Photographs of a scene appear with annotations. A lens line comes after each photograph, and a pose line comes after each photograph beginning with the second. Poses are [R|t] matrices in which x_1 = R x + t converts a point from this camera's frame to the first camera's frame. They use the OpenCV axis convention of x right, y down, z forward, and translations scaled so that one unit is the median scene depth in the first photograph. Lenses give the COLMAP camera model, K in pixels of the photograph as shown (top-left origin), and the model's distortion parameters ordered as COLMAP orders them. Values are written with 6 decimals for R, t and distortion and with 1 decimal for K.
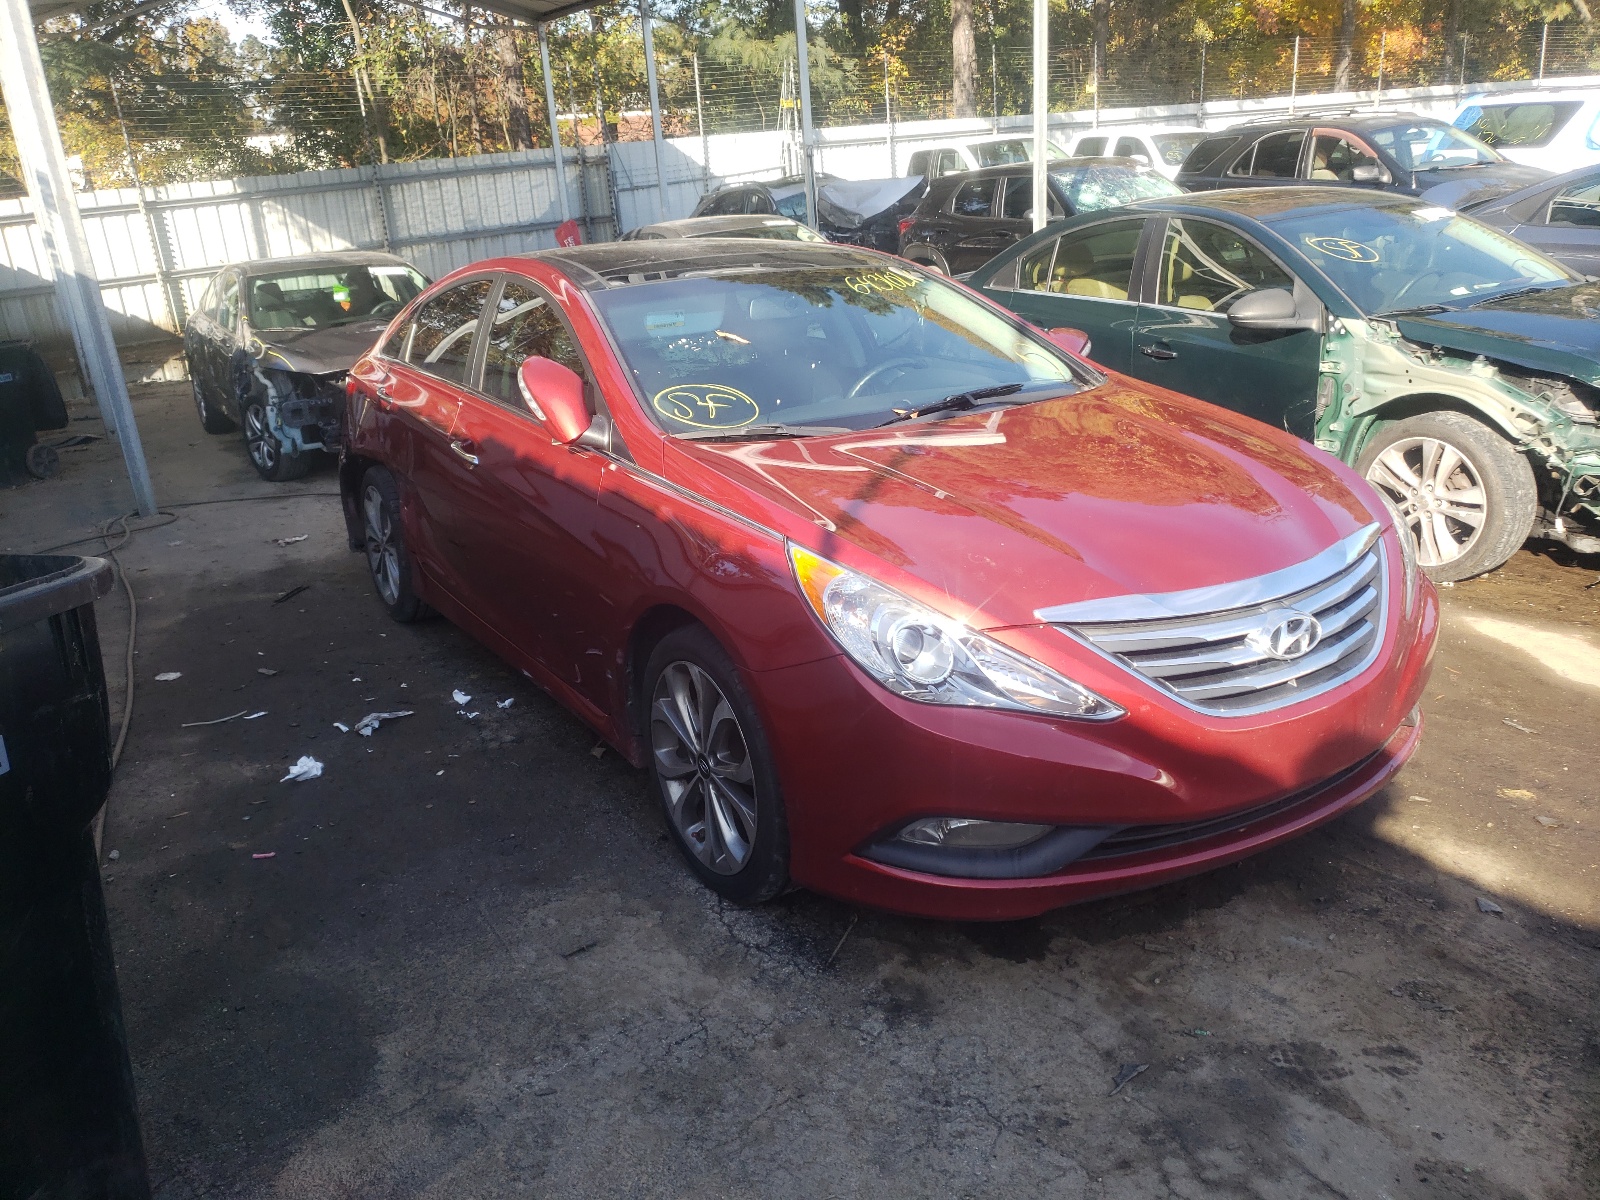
lens RADIAL K [[1202.9, 0, 800.0], [0, 1202.9, 600.0], [0, 0, 1]] dist [0.011578, 0.006550]
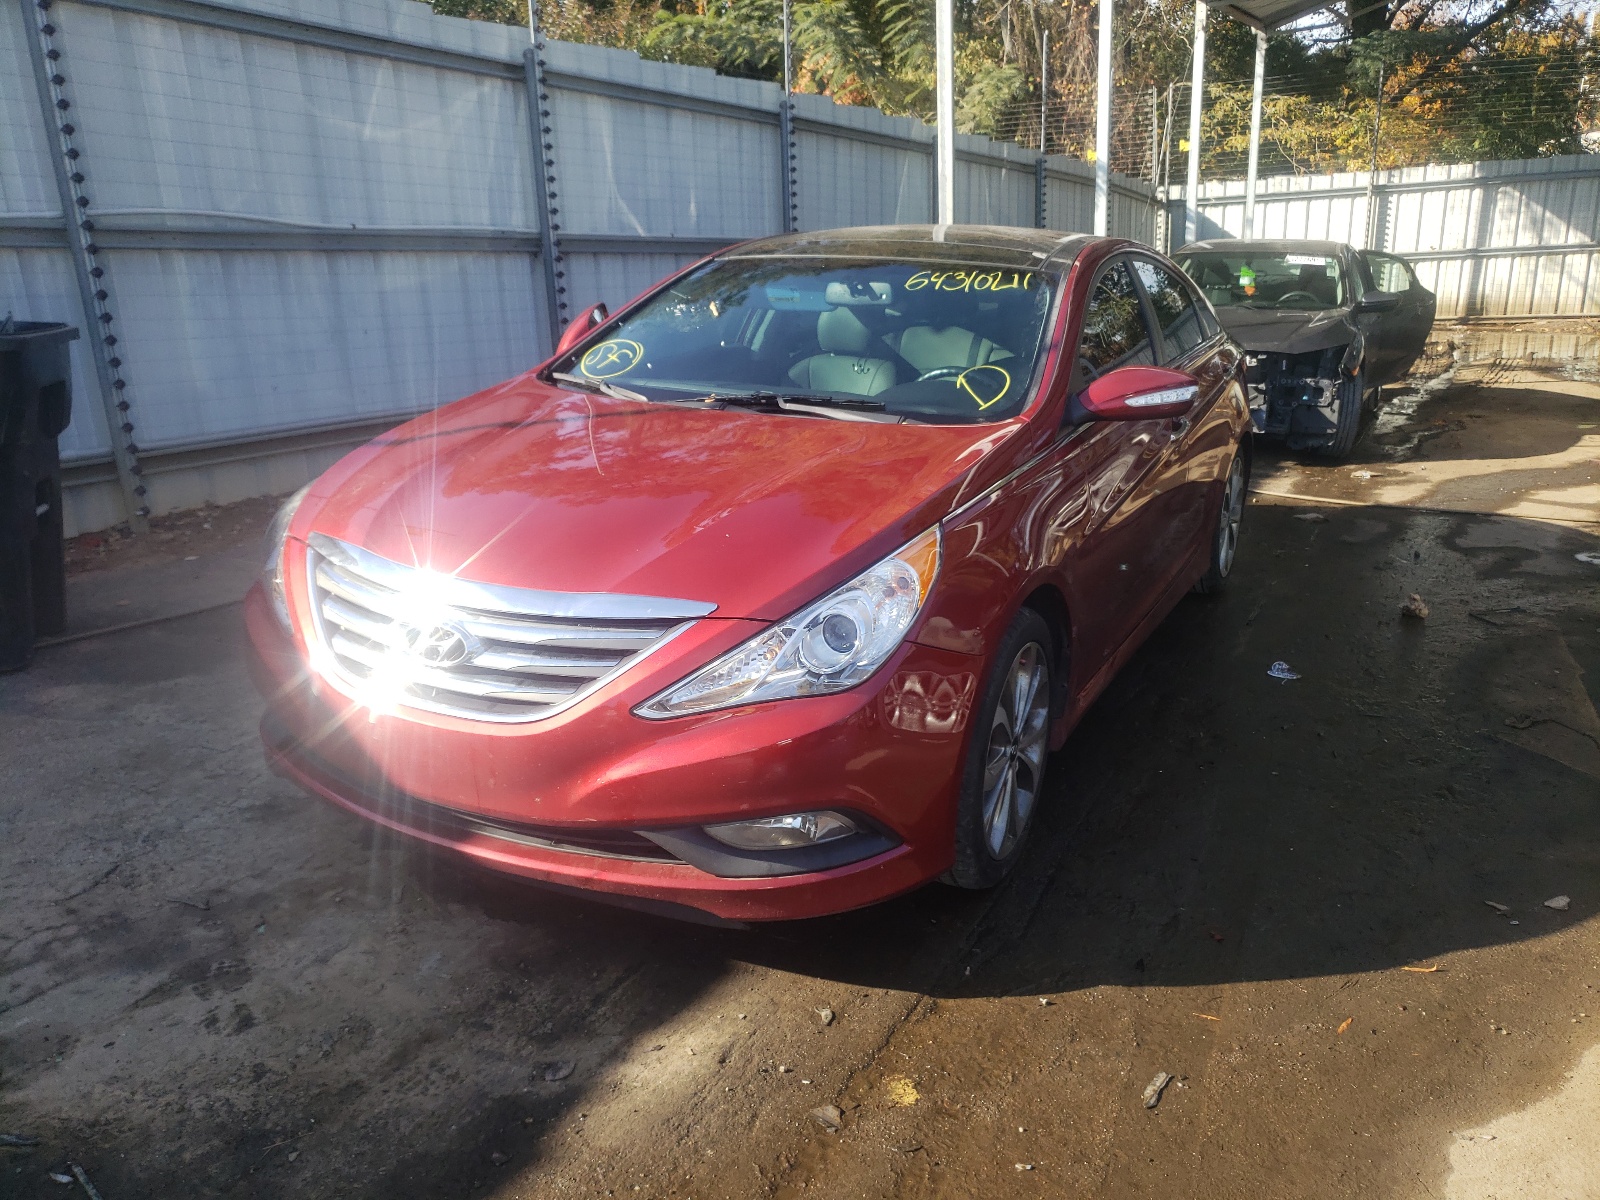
lens RADIAL K [[1243.1, 0, 800.0], [0, 1243.1, 600.0], [0, 0, 1]] dist [0.013954, 0.009060]
pose [[0.500577, 0.299721, -0.812151, 0.163061], [-0.299330, 0.940213, 0.162487, -0.029506], [0.812296, 0.161763, 0.560364, 0.081858]]
